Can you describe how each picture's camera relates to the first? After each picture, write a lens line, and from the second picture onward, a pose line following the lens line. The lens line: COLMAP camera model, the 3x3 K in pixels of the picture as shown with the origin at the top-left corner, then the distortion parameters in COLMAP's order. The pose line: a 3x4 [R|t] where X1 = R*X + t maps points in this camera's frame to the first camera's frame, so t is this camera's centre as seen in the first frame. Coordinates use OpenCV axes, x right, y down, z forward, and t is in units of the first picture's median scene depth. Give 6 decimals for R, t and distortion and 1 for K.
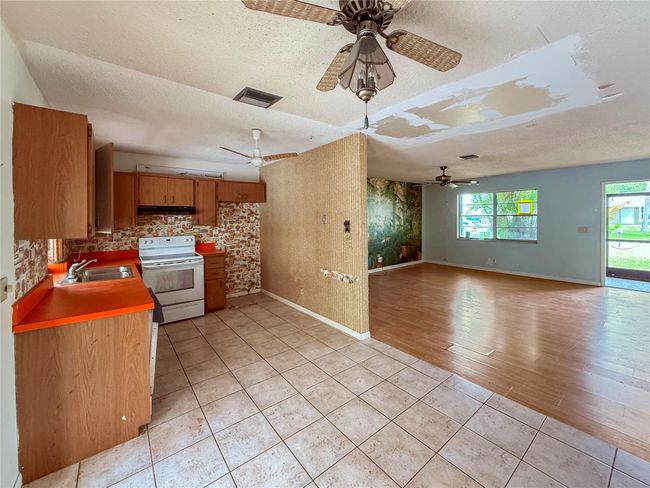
lens RADIAL K [[269.5, 0, 325.9], [0, 269.5, 224.3], [0, 0, 1]] dist [-0.003384, -0.000009]
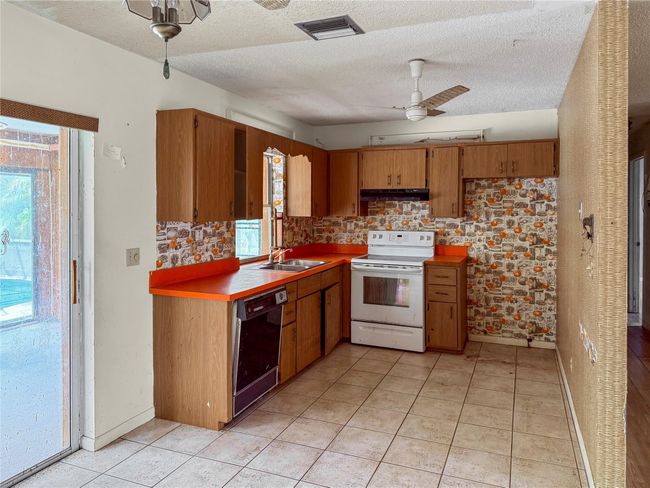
lens RADIAL K [[464.3, 0, 324.0], [0, 464.3, 220.8], [0, 0, 1]] dist [0.087223, -0.128112]
pose [[0.489452, 0.036238, -0.871277, 0.409059], [-0.029077, 0.999259, 0.025226, -0.007605], [0.871545, 0.012987, 0.490143, 0.216578]]
